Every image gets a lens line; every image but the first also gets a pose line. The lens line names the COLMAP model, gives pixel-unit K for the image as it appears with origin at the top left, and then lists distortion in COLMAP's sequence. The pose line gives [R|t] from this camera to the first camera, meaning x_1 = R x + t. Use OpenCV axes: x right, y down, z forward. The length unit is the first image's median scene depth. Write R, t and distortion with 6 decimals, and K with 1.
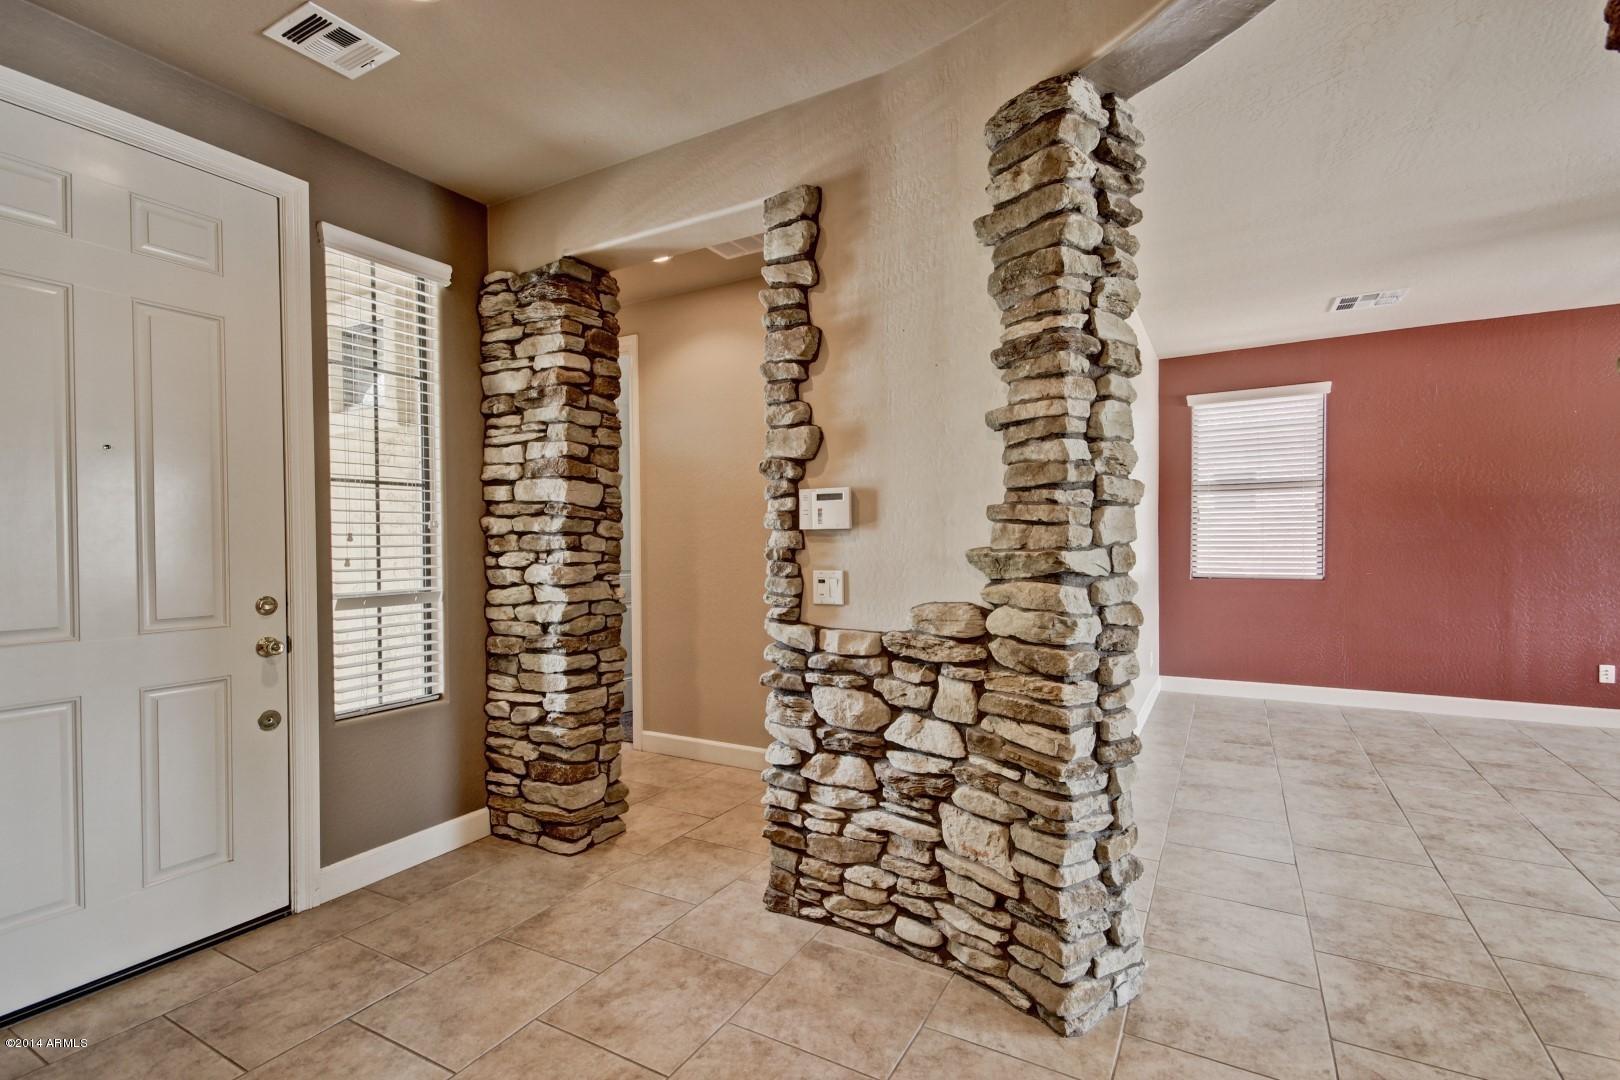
lens RADIAL K [[743.1, 0, 804.3], [0, 743.1, 549.5], [0, 0, 1]] dist [0.013365, -0.005844]
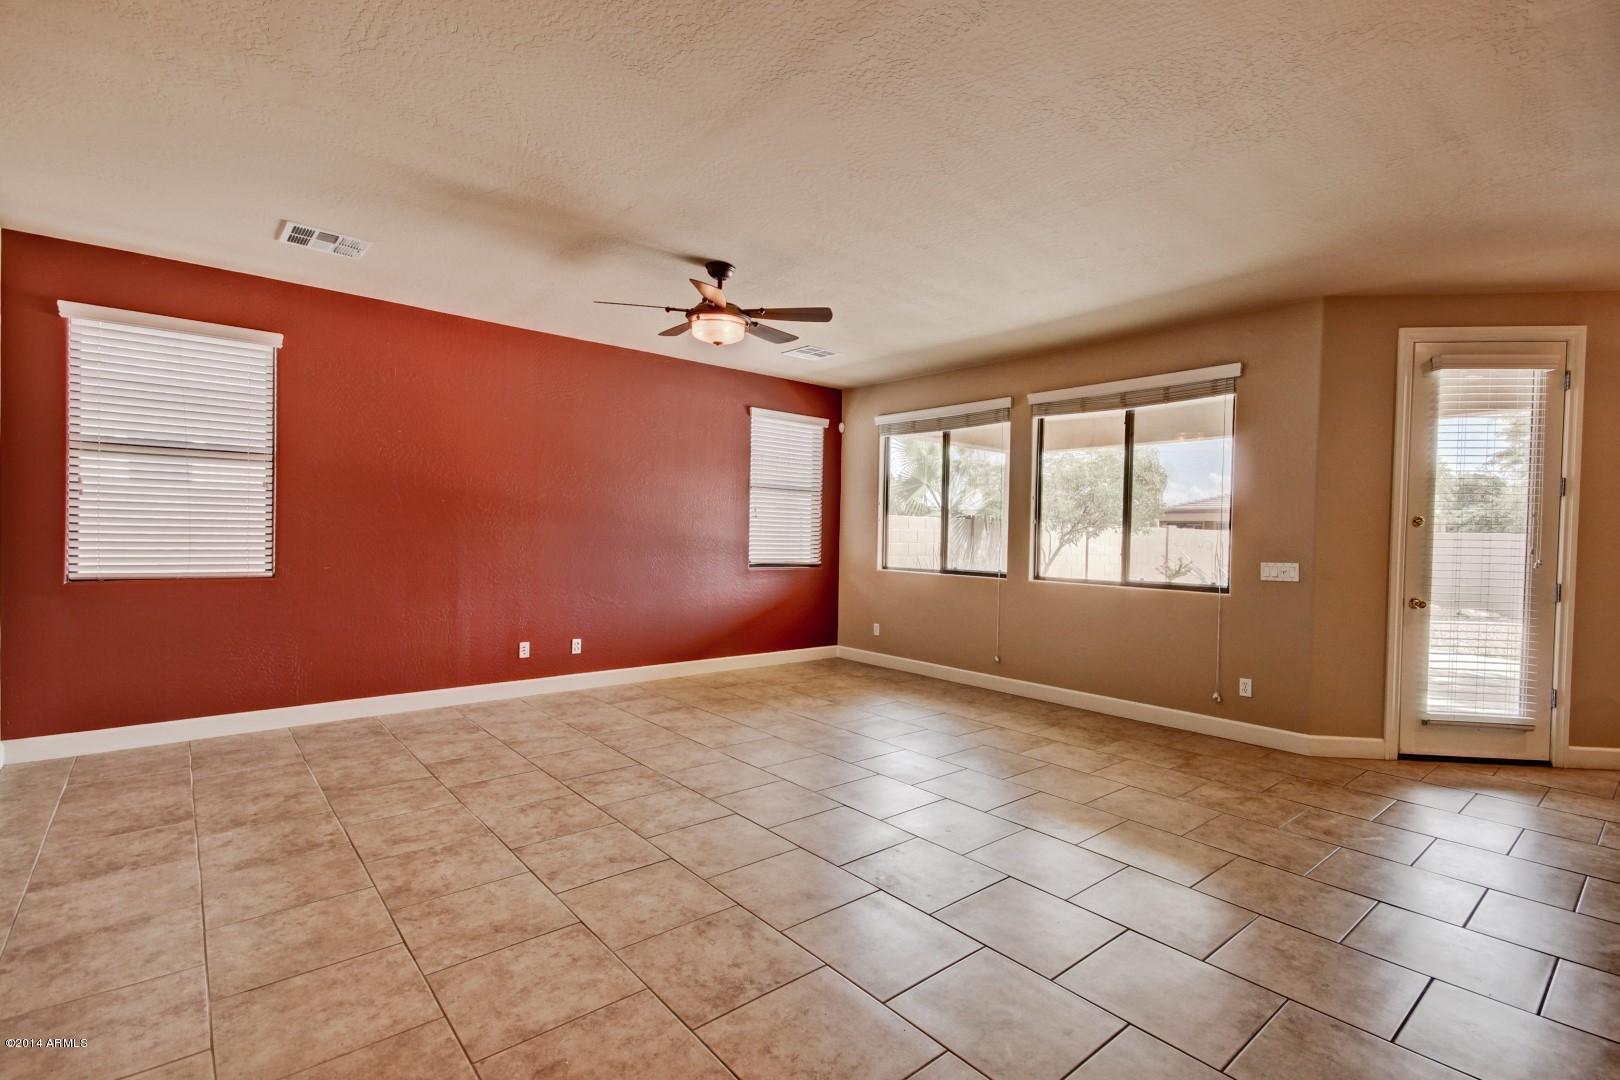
lens RADIAL K [[743.1, 0, 819.9], [0, 743.1, 545.4], [0, 0, 1]] dist [0.013365, -0.005844]
pose [[0.332535, -0.000796, 0.943091, 0.163954], [-0.006568, 0.999973, 0.003160, -0.000632], [-0.943068, -0.007245, 0.332521, 0.218389]]
